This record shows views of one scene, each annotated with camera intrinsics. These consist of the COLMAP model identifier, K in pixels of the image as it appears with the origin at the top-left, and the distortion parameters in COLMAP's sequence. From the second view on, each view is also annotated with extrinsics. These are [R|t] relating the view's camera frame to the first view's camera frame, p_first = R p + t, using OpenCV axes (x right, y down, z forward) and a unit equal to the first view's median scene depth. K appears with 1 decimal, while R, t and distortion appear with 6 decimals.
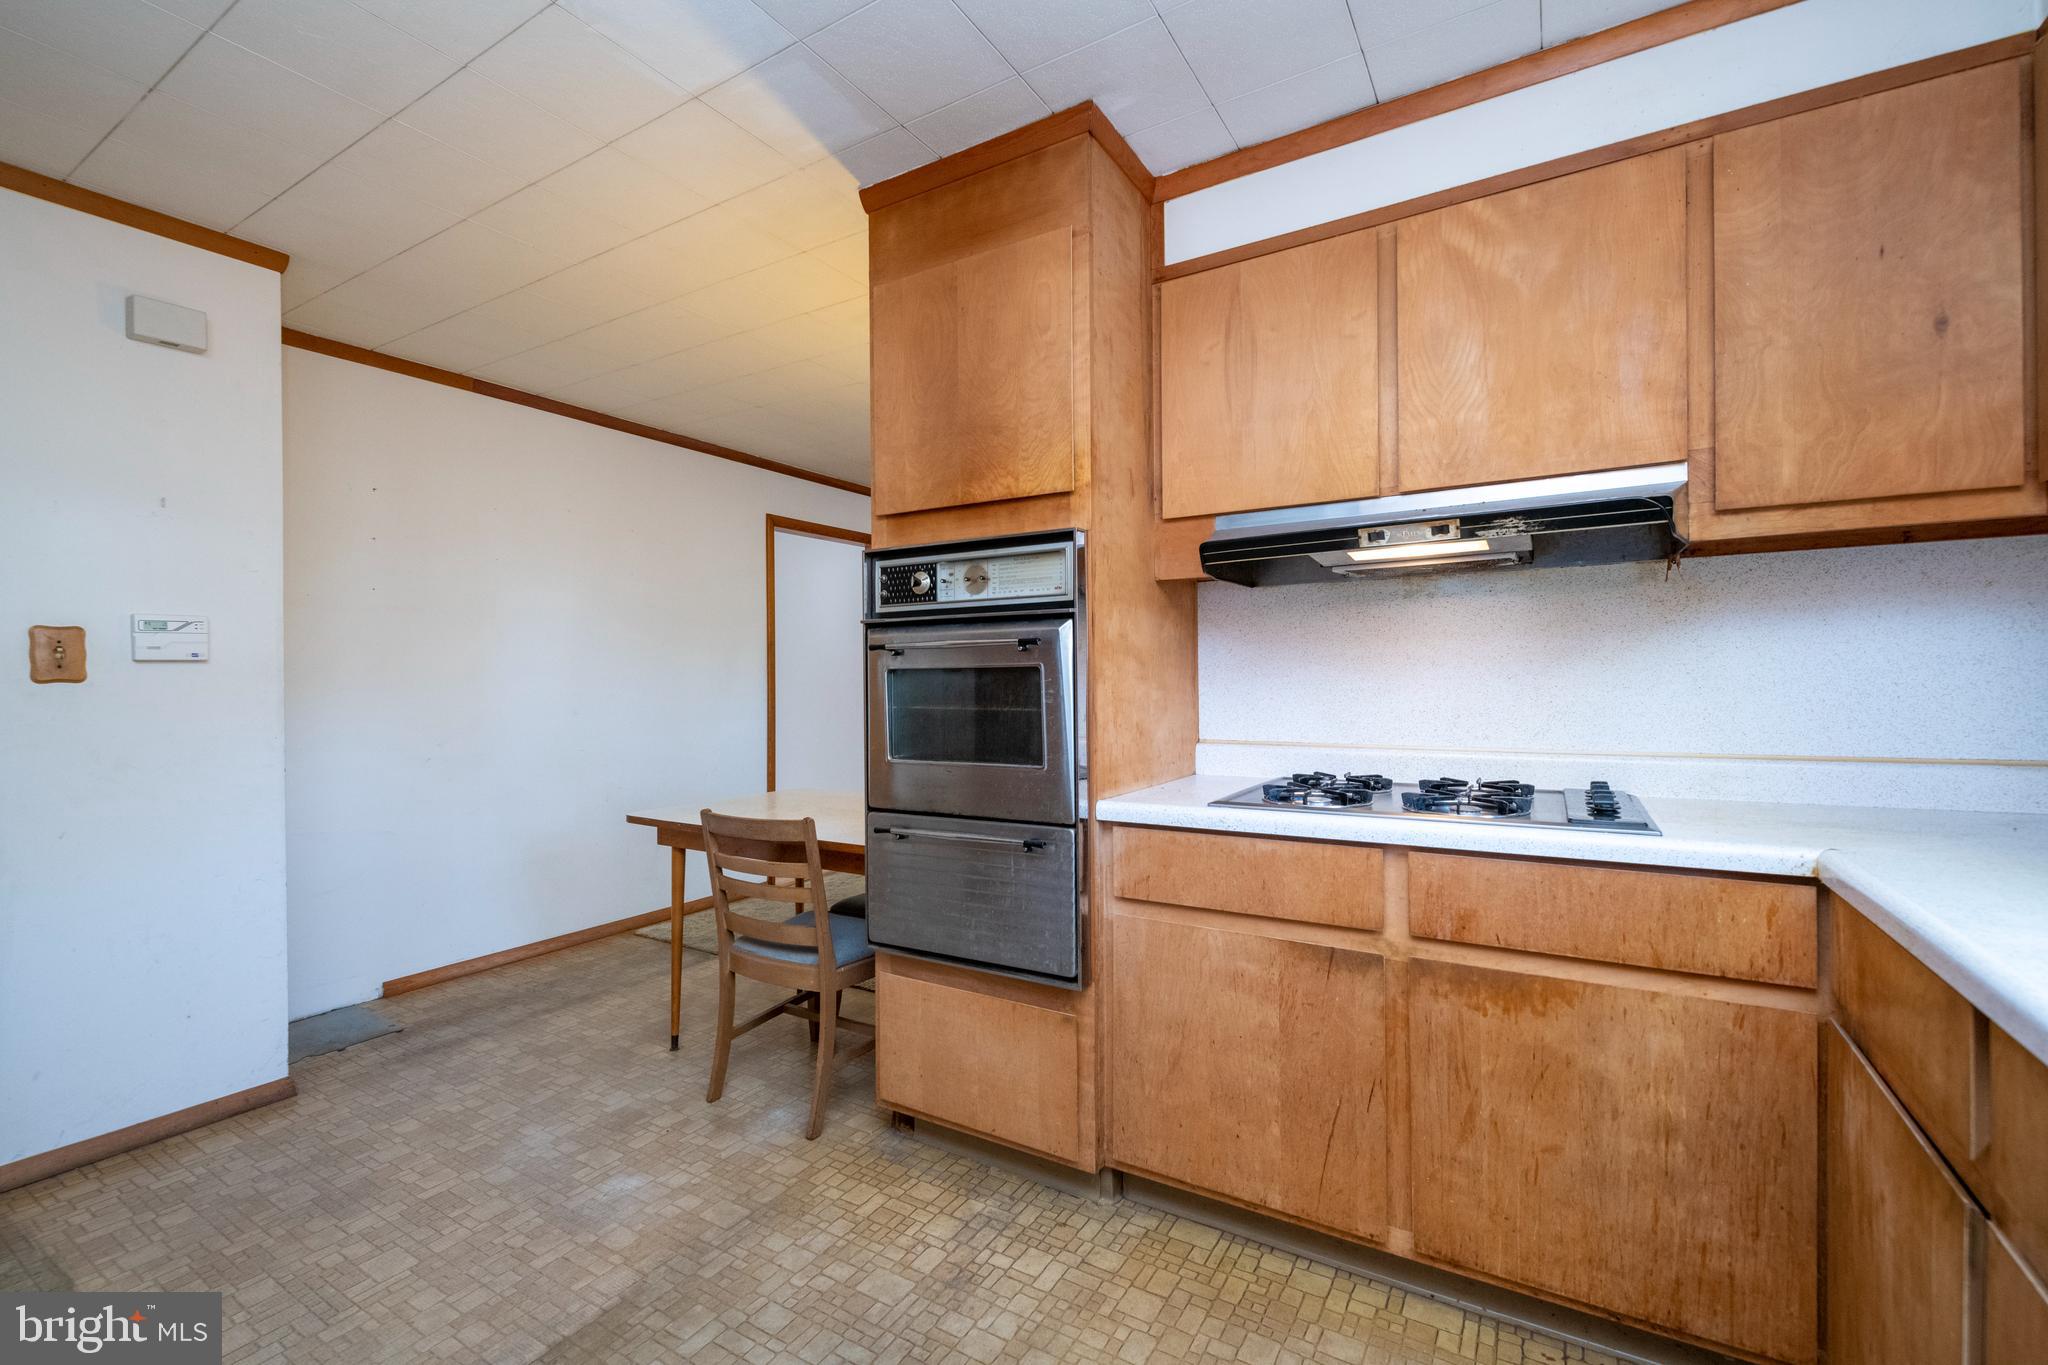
lens RADIAL K [[873.6, 0, 1022.3], [0, 873.6, 680.2], [0, 0, 1]] dist [0.013409, -0.007270]
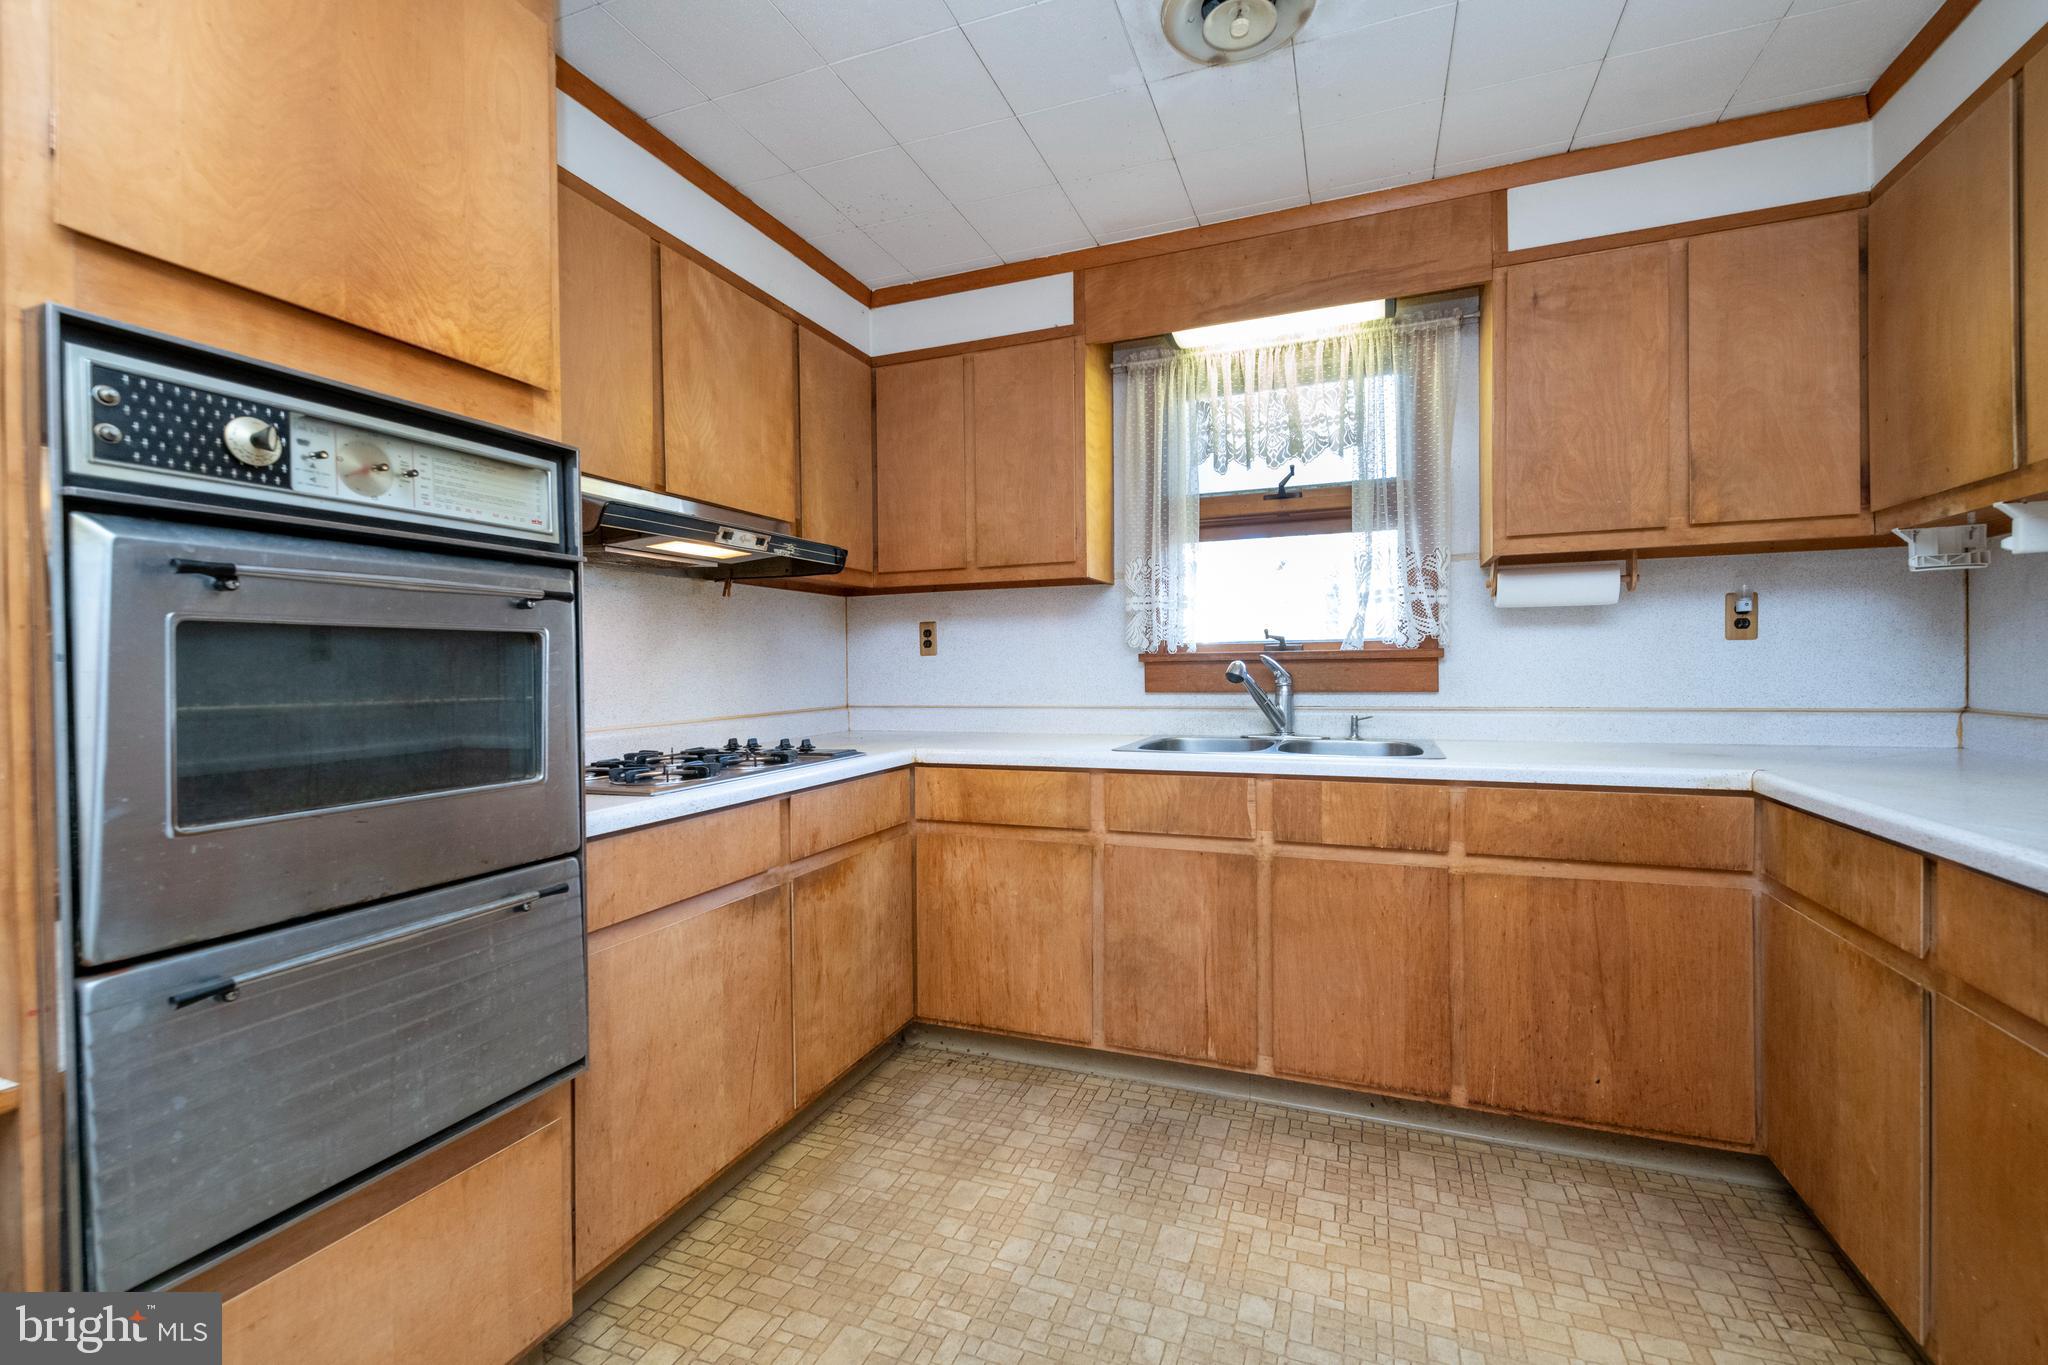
lens RADIAL K [[873.6, 0, 1026.5], [0, 873.6, 680.3], [0, 0, 1]] dist [0.013409, -0.007270]
pose [[-0.174637, -0.001376, 0.984632, -0.677685], [0.017606, 0.999835, 0.004520, 0.023393], [-0.984476, 0.018125, -0.174583, 0.695132]]
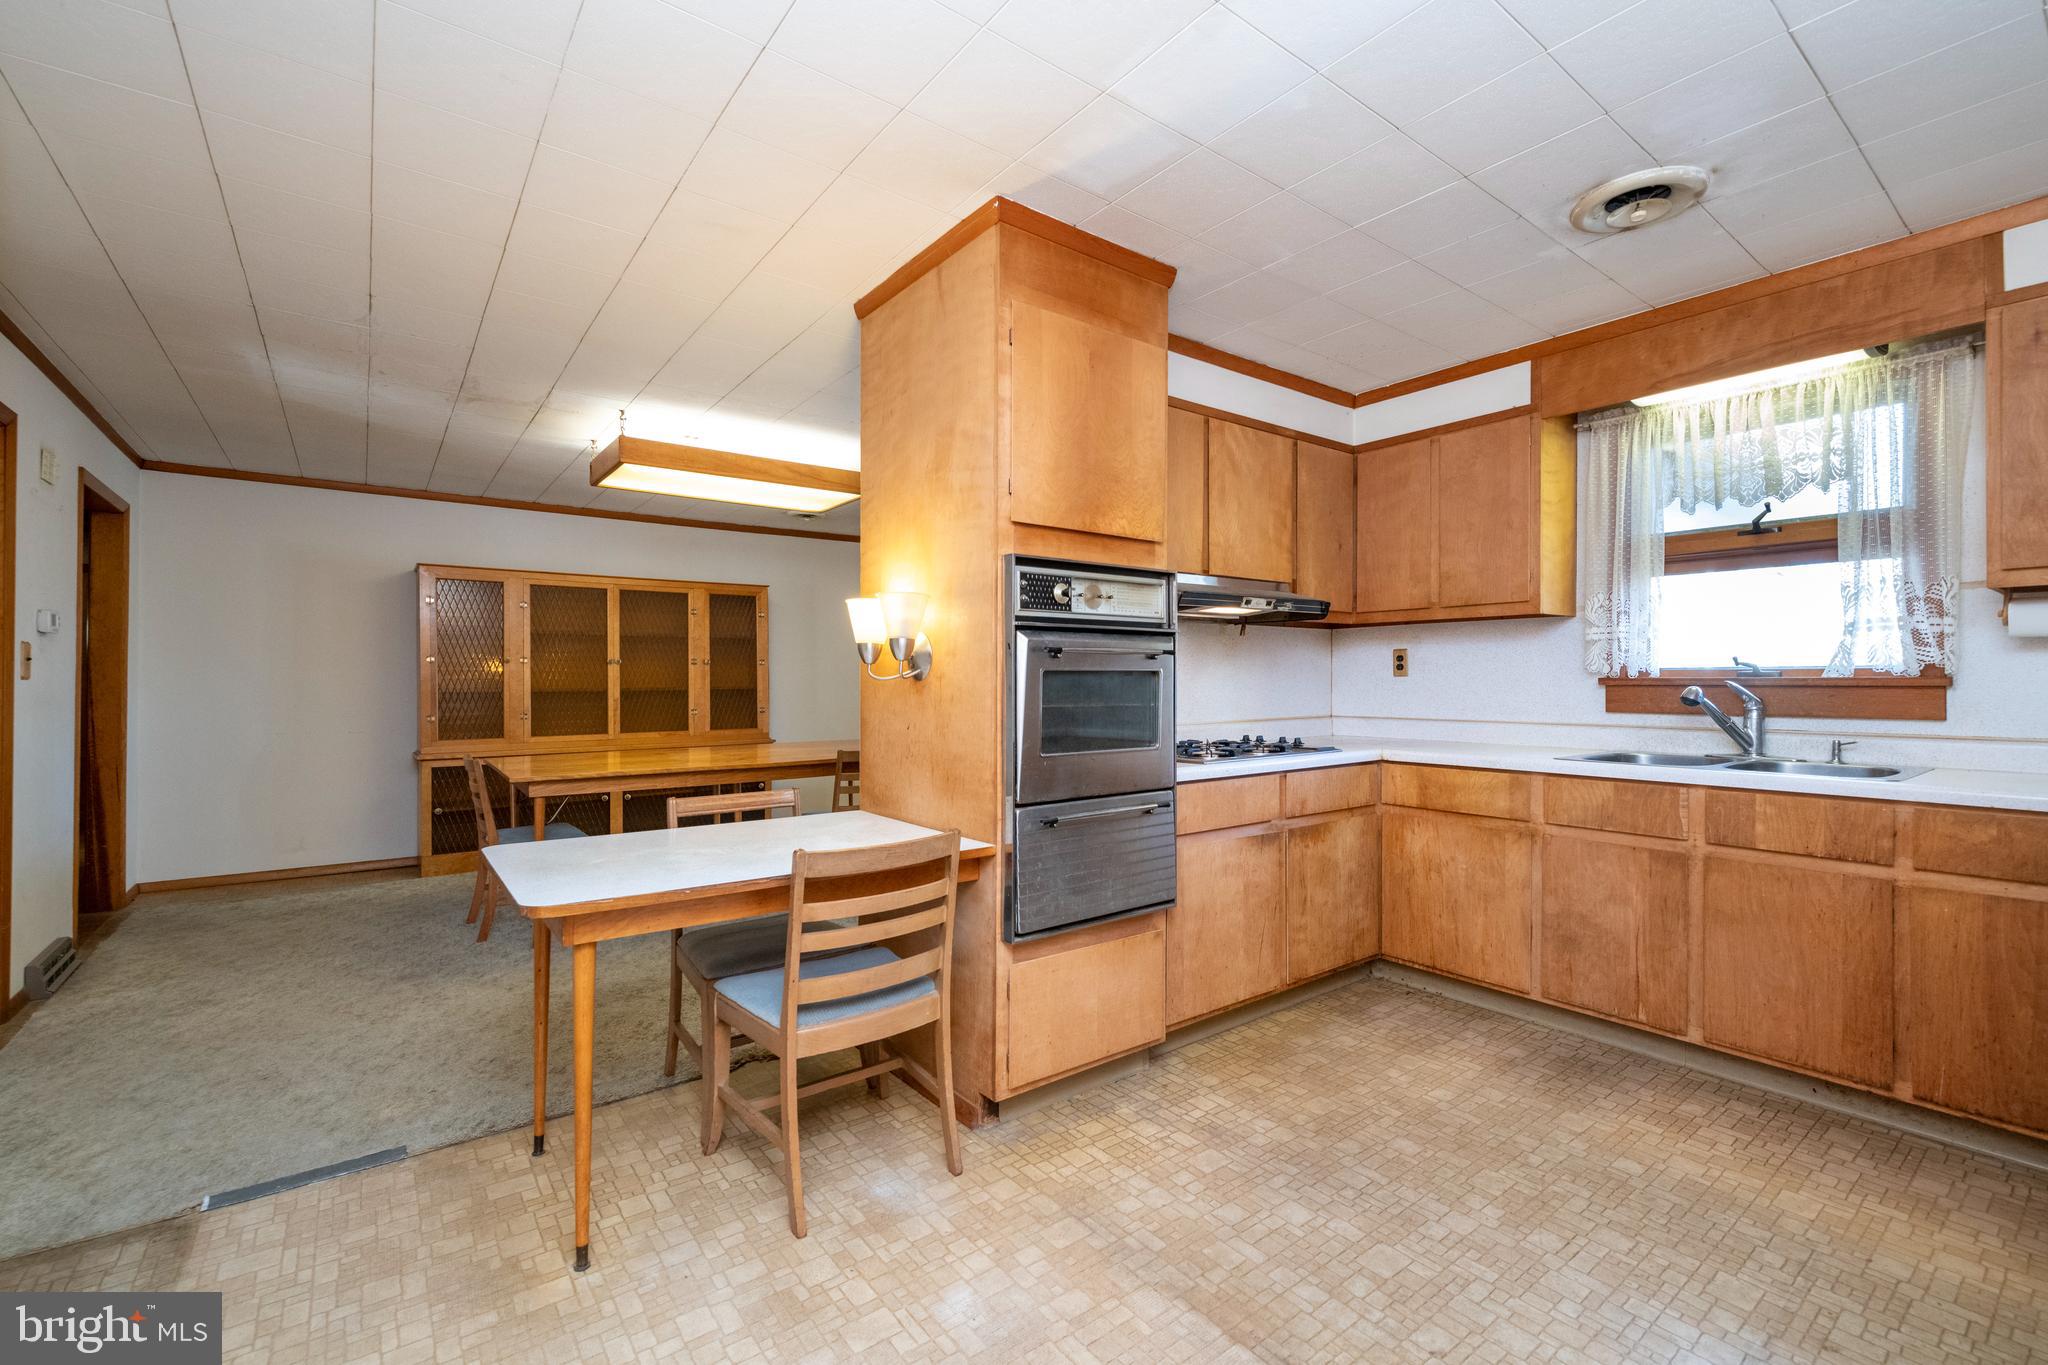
lens RADIAL K [[873.6, 0, 1020.0], [0, 873.6, 679.7], [0, 0, 1]] dist [0.013409, -0.007270]
pose [[0.370383, 0.010401, 0.928821, -1.205074], [0.000774, 0.999934, -0.011506, 0.011407], [-0.928879, 0.004980, 0.370350, 0.657679]]
